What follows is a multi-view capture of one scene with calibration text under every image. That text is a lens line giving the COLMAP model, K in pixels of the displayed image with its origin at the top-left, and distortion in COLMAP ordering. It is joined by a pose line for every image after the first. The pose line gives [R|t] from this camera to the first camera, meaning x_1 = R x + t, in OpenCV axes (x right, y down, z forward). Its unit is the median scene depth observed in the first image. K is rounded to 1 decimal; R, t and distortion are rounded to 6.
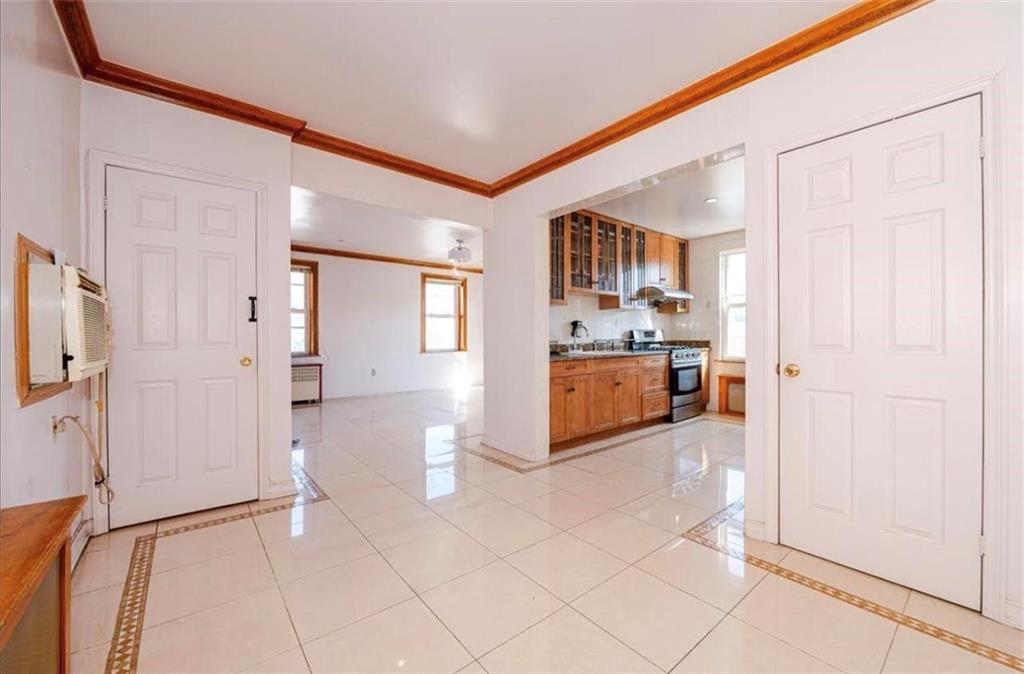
lens RADIAL K [[400.7, 0, 511.5], [0, 400.7, 338.5], [0, 0, 1]] dist [0.001598, 0.000034]
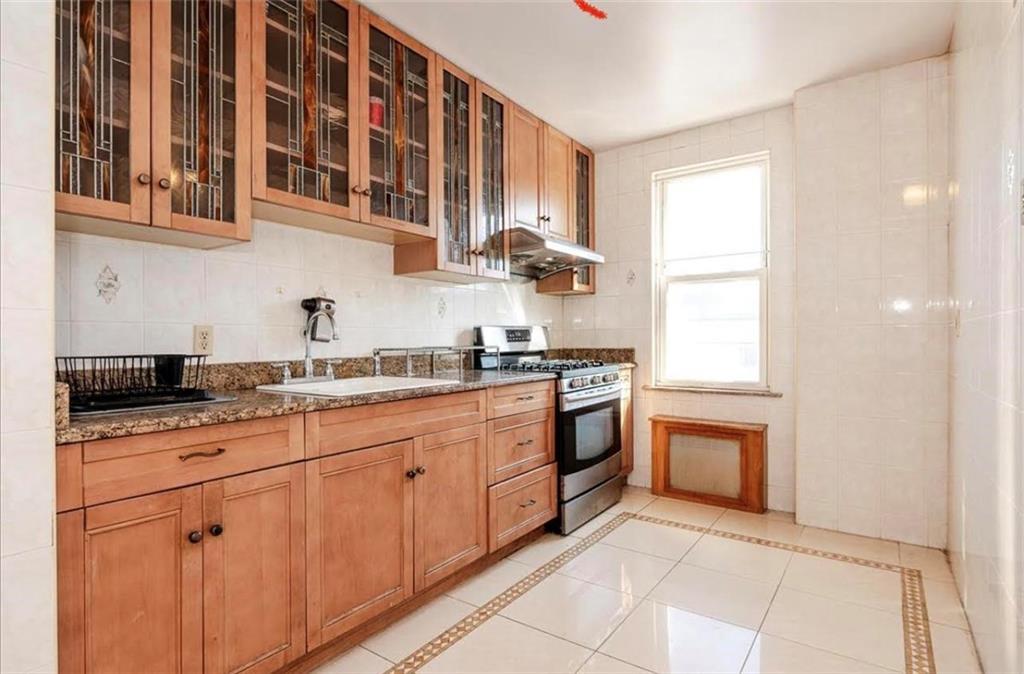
lens RADIAL K [[519.5, 0, 512.1], [0, 519.5, 338.6], [0, 0, 1]] dist [-0.003200, -0.000121]
pose [[0.965609, -0.000443, 0.259997, 0.193569], [0.003512, 0.999930, -0.011340, -0.000323], [-0.259974, 0.011863, 0.965543, 0.448039]]
